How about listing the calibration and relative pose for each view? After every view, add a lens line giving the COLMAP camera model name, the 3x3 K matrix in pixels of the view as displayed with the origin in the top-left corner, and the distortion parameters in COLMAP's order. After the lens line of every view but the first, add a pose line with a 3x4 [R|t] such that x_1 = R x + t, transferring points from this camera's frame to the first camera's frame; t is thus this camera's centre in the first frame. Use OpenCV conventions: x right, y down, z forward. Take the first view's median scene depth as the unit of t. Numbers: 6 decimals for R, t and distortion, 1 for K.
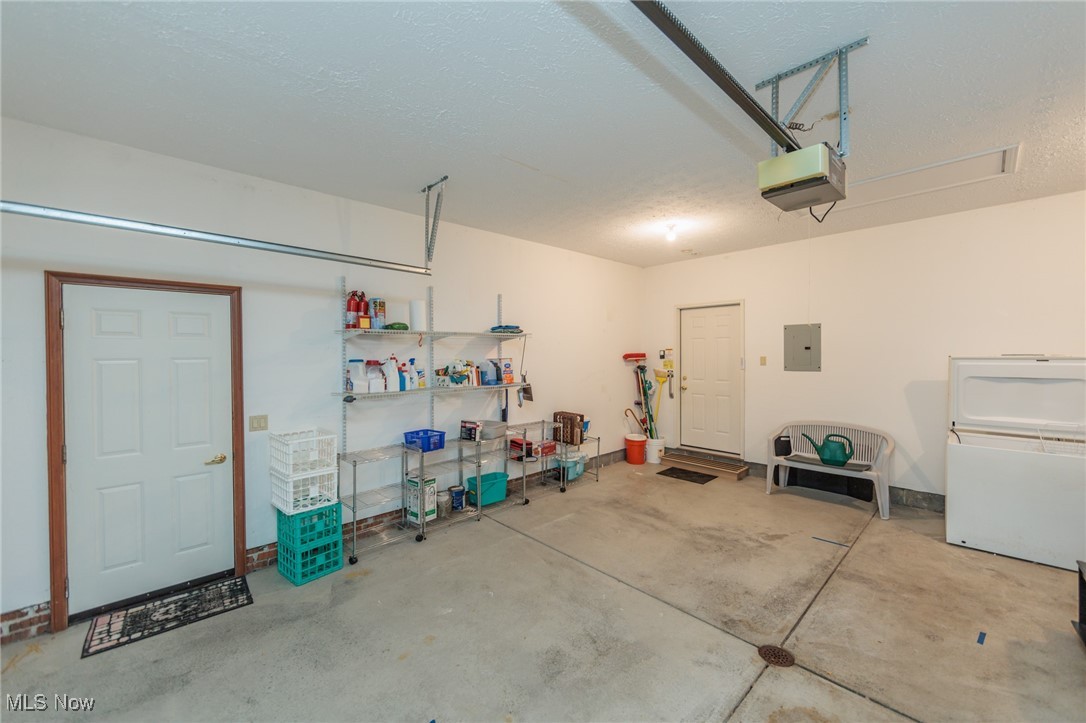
lens RADIAL K [[424.3, 0, 544.1], [0, 424.3, 356.3], [0, 0, 1]] dist [-0.004080, 0.000209]
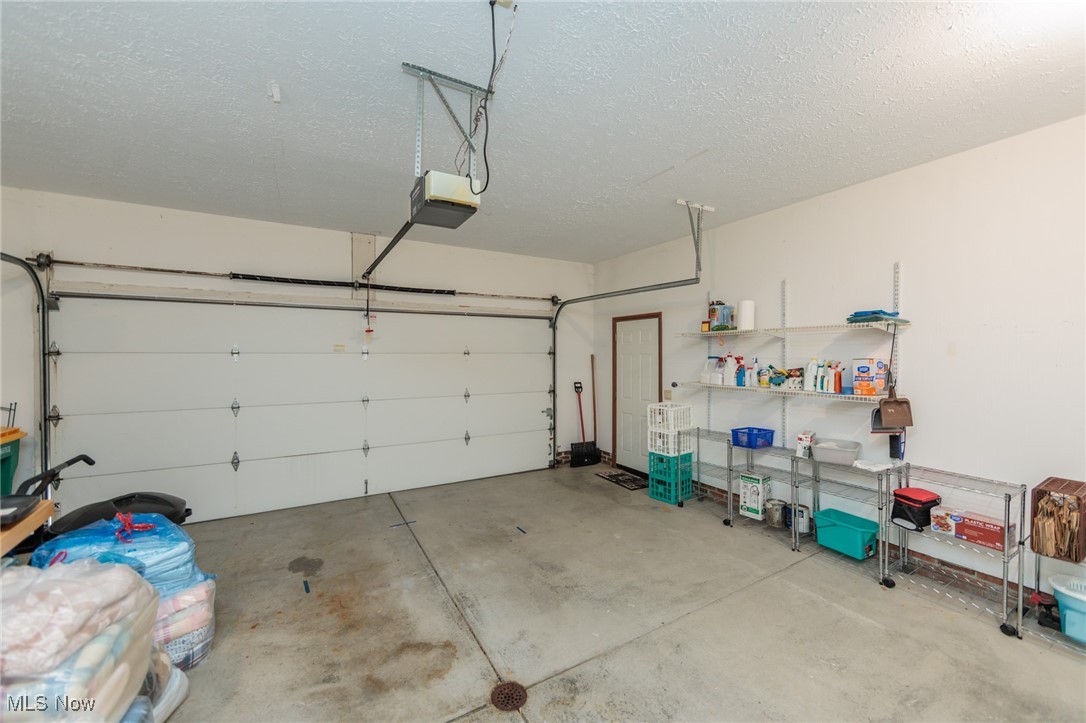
lens RADIAL K [[424.3, 0, 544.1], [0, 424.3, 356.3], [0, 0, 1]] dist [-0.004080, 0.000209]
pose [[-0.234172, 0.012548, -0.972114, 1.025919], [-0.003876, 0.999897, 0.013840, -0.009885], [0.972187, 0.007009, -0.234099, 0.945764]]
